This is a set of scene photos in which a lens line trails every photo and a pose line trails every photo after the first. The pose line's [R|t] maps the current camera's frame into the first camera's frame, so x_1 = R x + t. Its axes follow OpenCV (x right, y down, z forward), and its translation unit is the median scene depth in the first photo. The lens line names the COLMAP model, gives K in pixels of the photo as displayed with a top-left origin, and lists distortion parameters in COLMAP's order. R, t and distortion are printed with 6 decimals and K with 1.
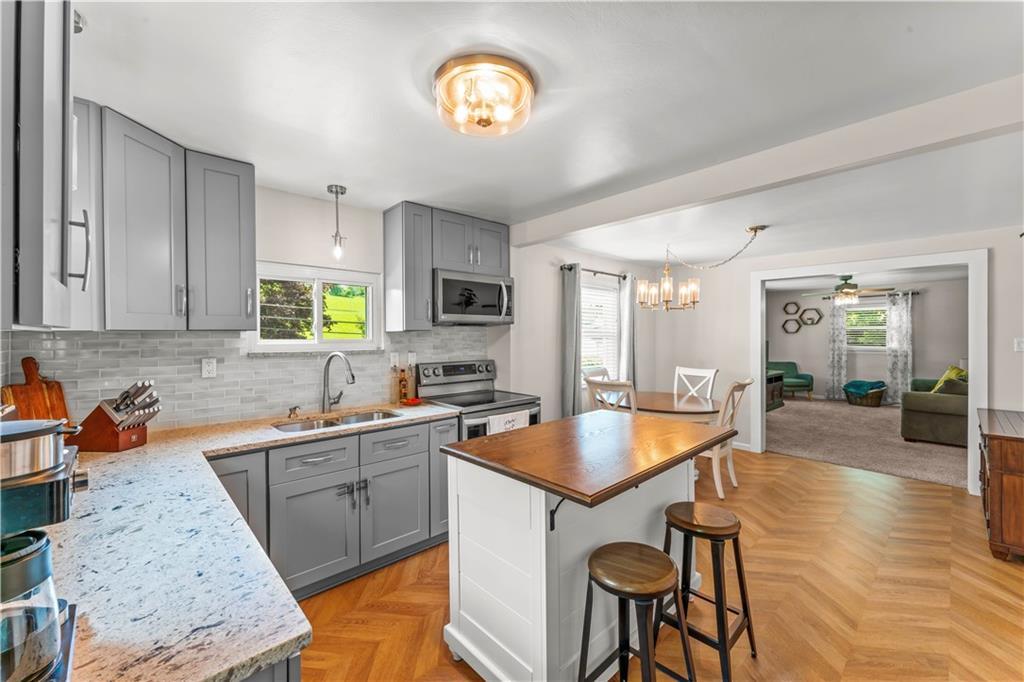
lens RADIAL K [[413.1, 0, 508.2], [0, 413.1, 336.2], [0, 0, 1]] dist [0.003443, -0.000013]
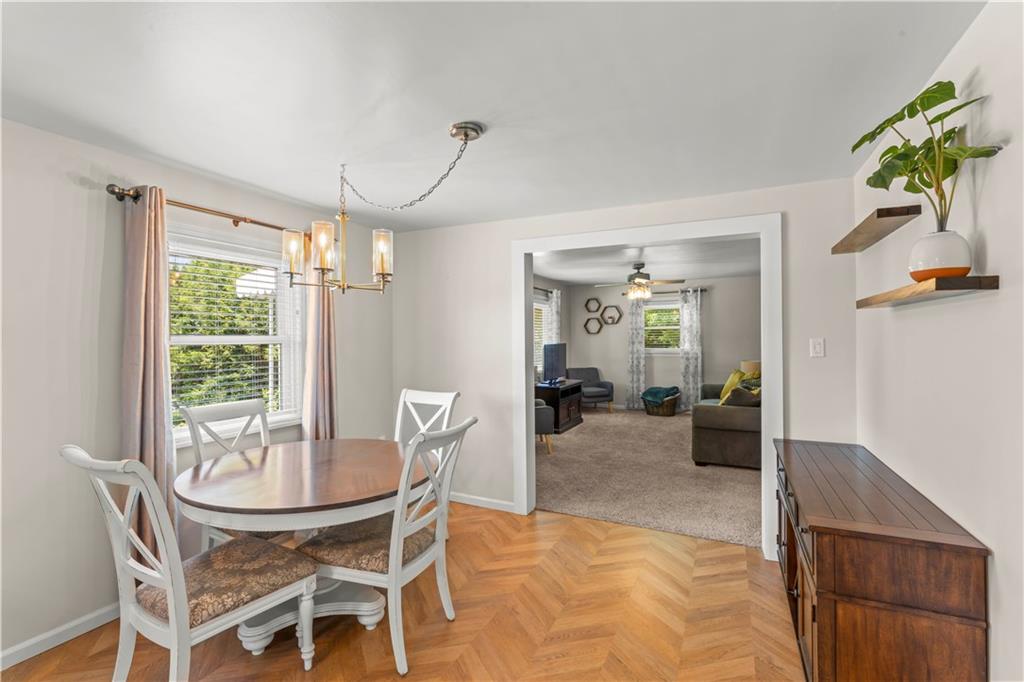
lens RADIAL K [[467.2, 0, 513.0], [0, 467.2, 337.2], [0, 0, 1]] dist [0.001334, 0.000646]
pose [[0.925223, -0.007230, 0.379355, 0.207242], [0.008789, 0.999959, -0.002379, 0.000045], [-0.379322, 0.005535, 0.925248, 0.211908]]
